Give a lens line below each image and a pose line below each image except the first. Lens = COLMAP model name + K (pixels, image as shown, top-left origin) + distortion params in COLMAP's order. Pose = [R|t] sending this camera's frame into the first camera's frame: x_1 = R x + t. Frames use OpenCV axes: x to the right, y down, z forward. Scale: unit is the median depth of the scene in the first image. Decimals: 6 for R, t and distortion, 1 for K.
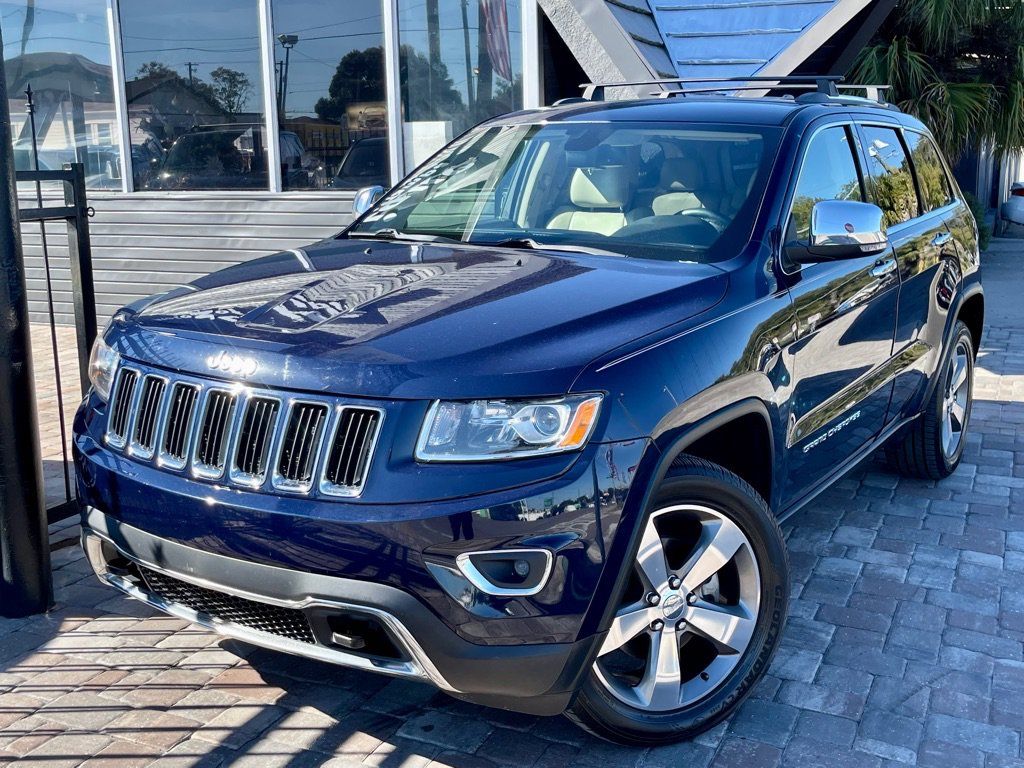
lens RADIAL K [[1074.2, 0, 517.9], [0, 1074.2, 379.1], [0, 0, 1]] dist [0.033645, 0.000000]
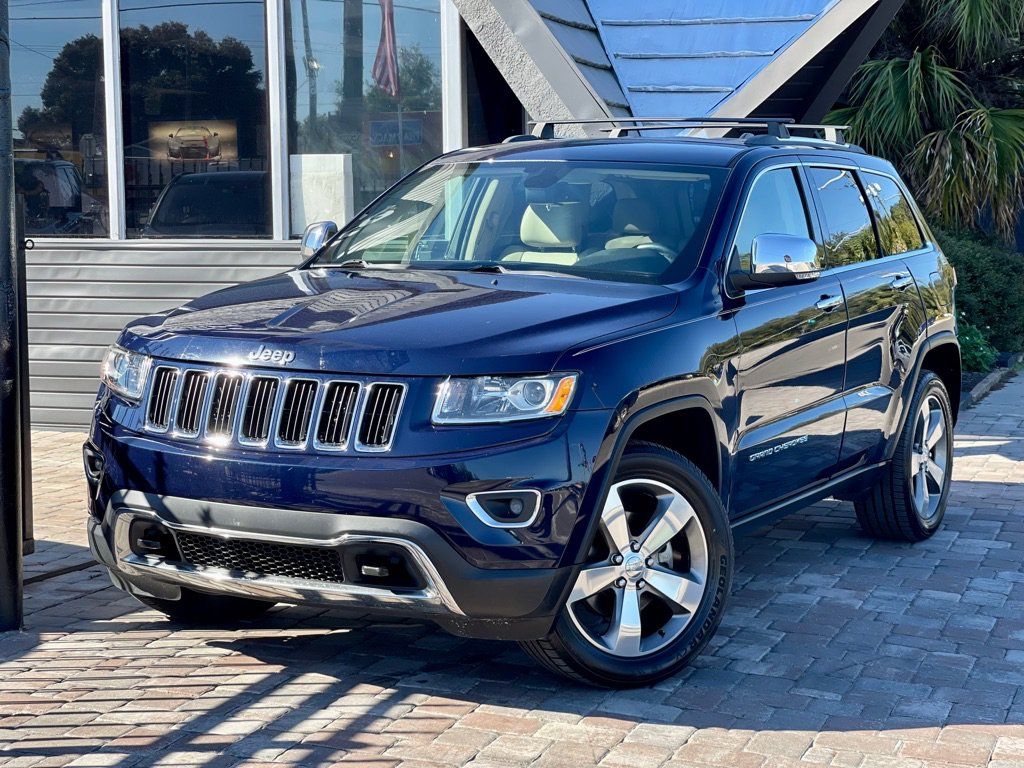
lens RADIAL K [[1787.6, 0, 503.4], [0, 1787.6, 383.4], [0, 0, 1]] dist [0.153358, 0.000000]
pose [[0.997043, 0.002780, 0.076793, -0.123886], [0.005338, 0.994426, -0.105306, 0.179627], [-0.076657, 0.105404, 0.991470, -0.790768]]
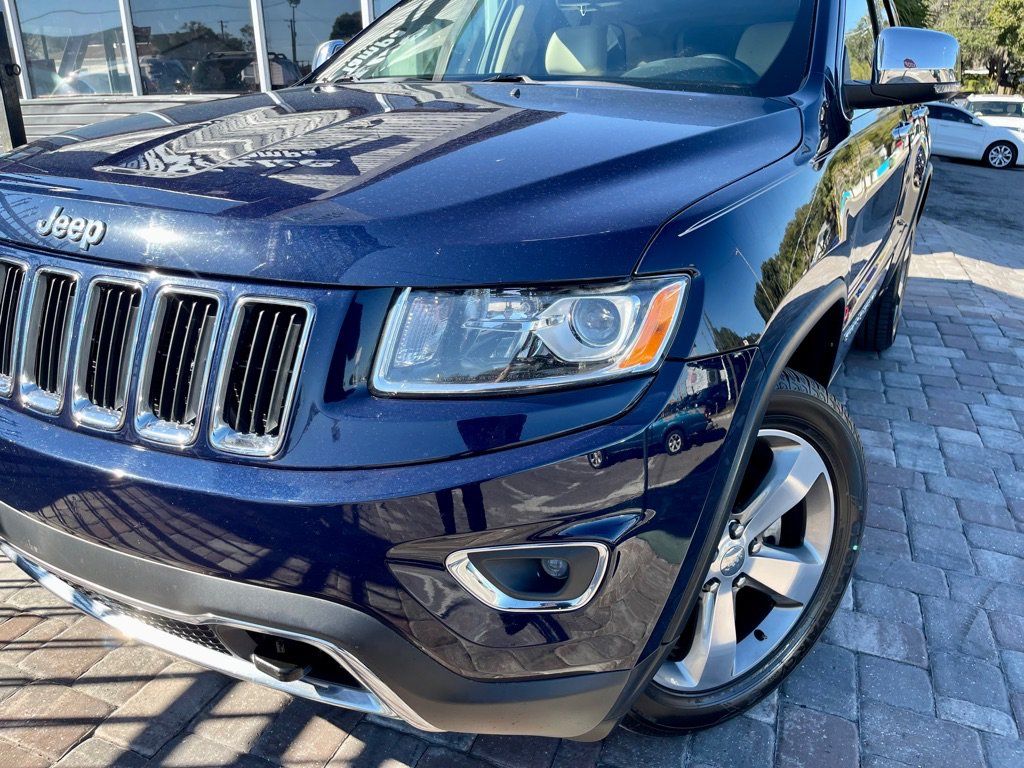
lens RADIAL K [[740.7, 0, 511.6], [0, 740.7, 377.9], [0, 0, 1]] dist [0.024636, -0.028038]
pose [[0.998469, -0.012669, 0.053848, -0.029457], [0.004158, 0.987854, 0.155331, 0.004060], [-0.055162, -0.154869, 0.986394, 0.428919]]
